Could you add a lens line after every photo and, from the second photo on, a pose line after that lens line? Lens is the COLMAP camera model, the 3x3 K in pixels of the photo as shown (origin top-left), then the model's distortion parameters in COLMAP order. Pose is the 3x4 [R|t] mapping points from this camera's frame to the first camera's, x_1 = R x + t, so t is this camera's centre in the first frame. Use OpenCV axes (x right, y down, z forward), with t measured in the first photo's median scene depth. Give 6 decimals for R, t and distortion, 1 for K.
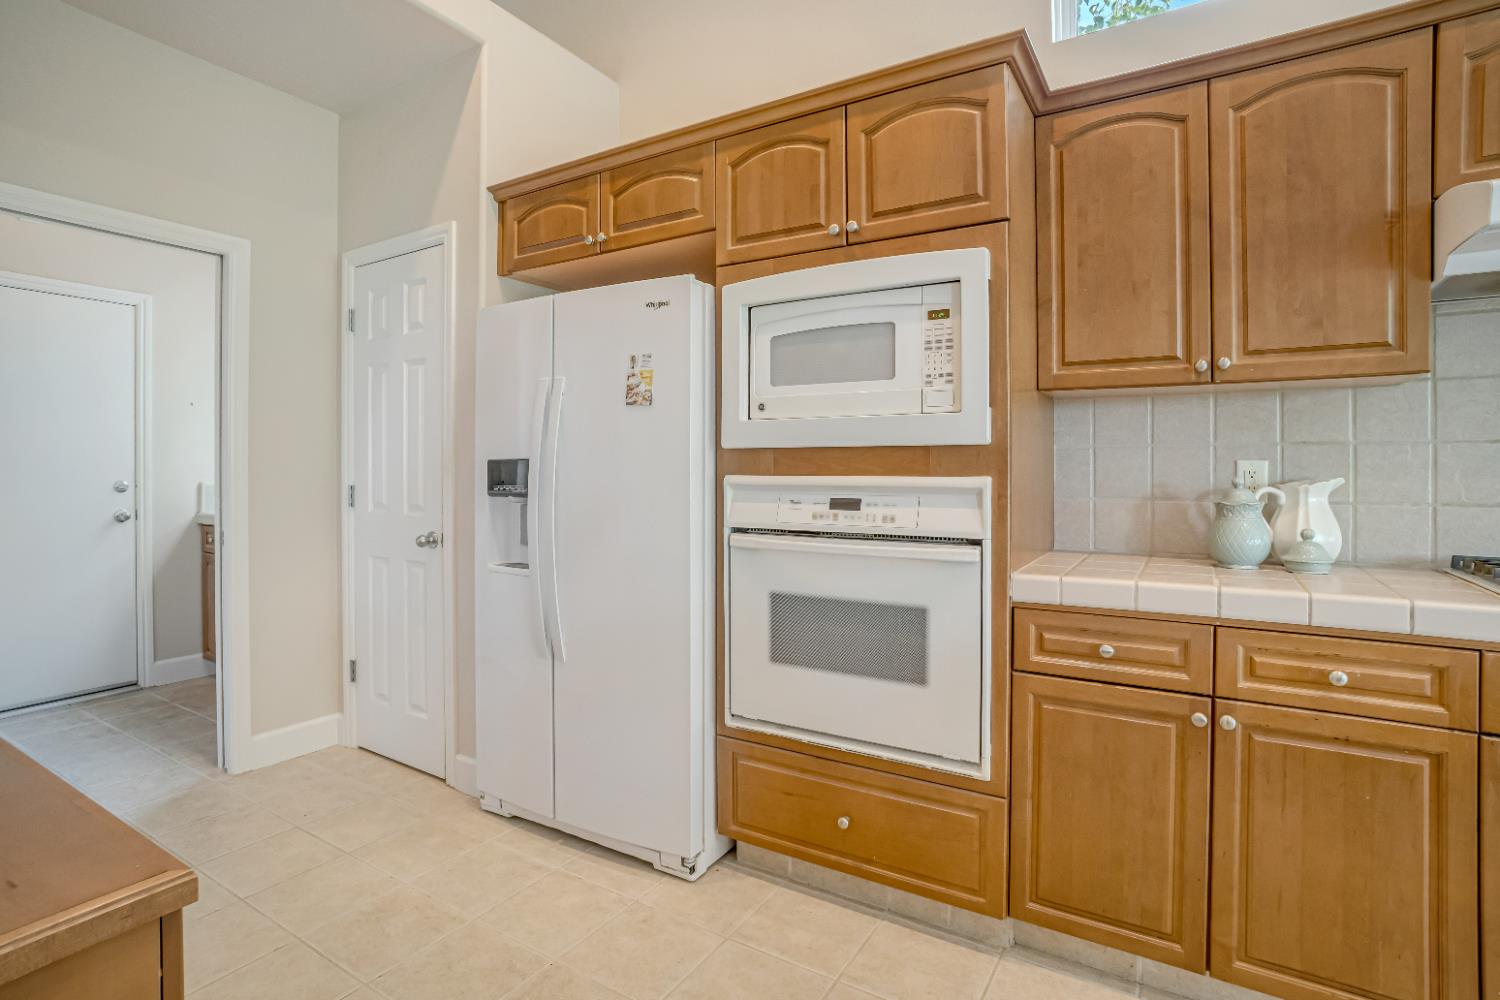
lens RADIAL K [[757.6, 0, 737.1], [0, 757.6, 467.4], [0, 0, 1]] dist [-0.063074, 0.029213]
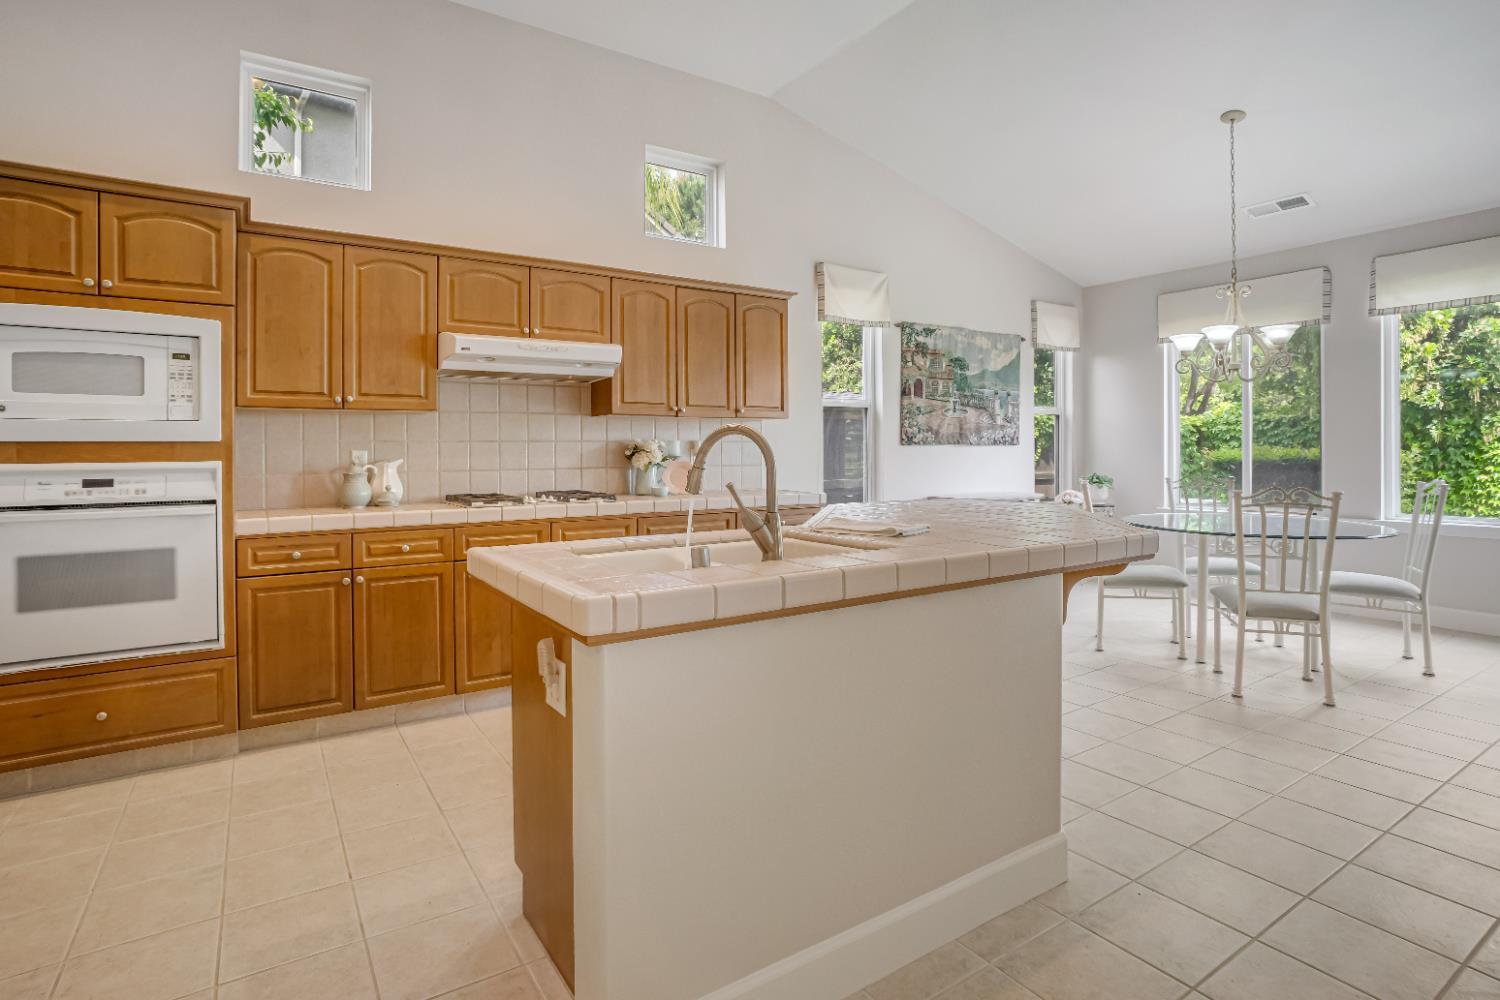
lens RADIAL K [[743.8, 0, 733.8], [0, 743.8, 450.1], [0, 0, 1]] dist [-0.058465, 0.022937]
pose [[0.425264, -0.003212, 0.905064, -0.599398], [0.007911, 0.999969, -0.000169, -0.002586], [-0.905035, 0.007231, 0.425276, -0.659839]]
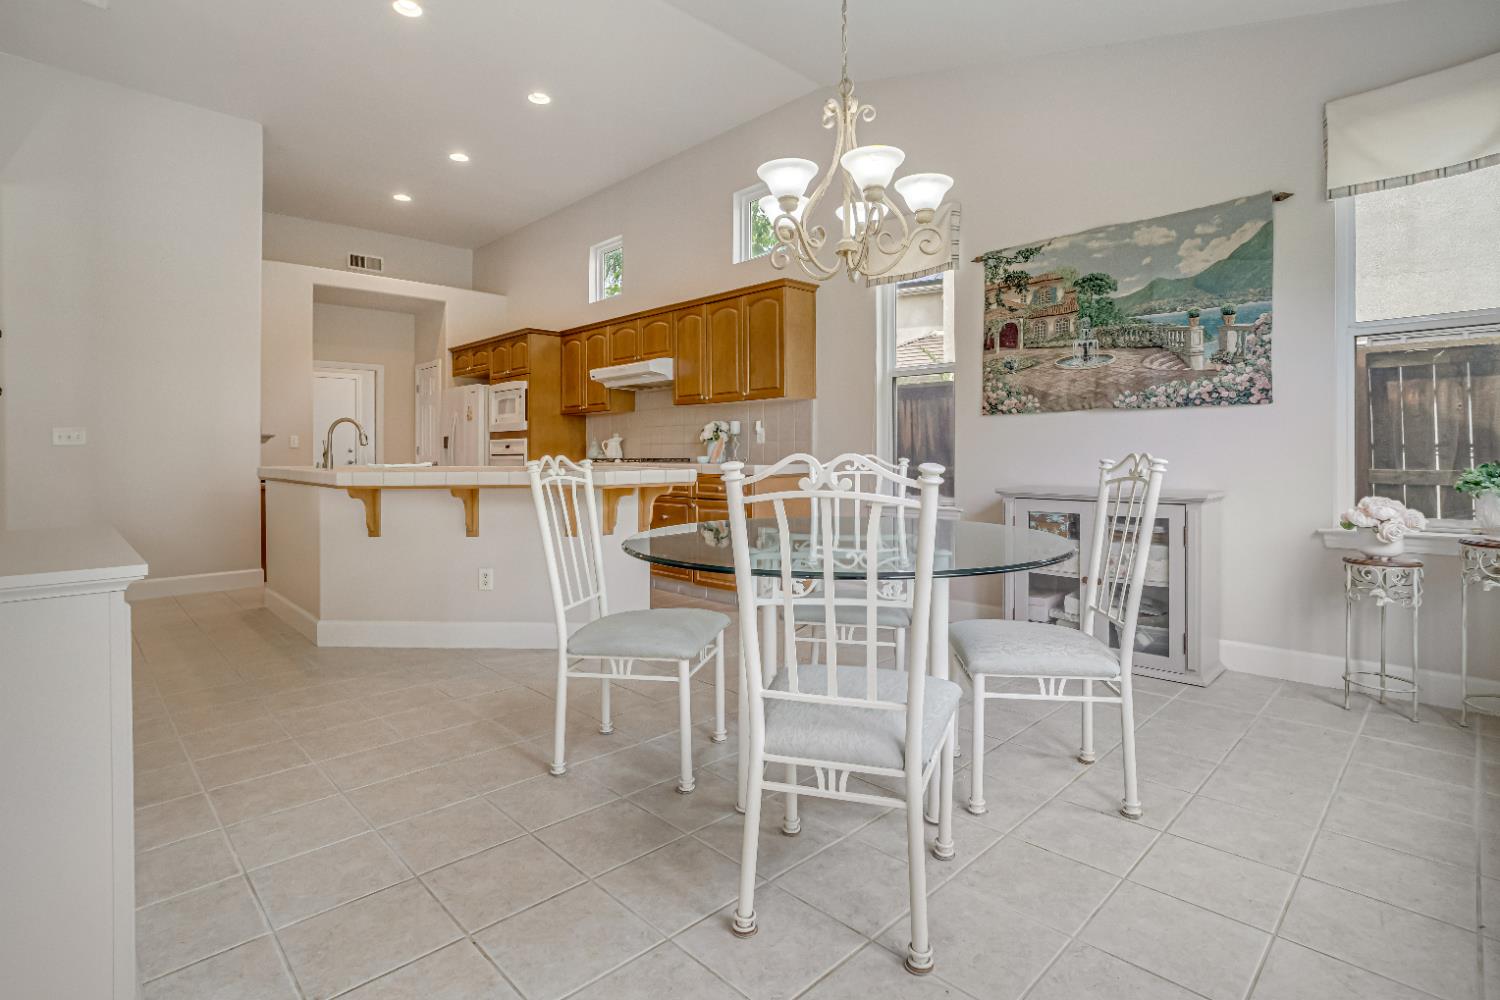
lens RADIAL K [[738.4, 0, 746.4], [0, 738.4, 448.5], [0, 0, 1]] dist [-0.060653, 0.021355]
pose [[0.972613, -0.007032, -0.232324, 2.279825], [0.005132, 0.999948, -0.008783, 0.101807], [0.232374, 0.007350, 0.972599, -2.401555]]
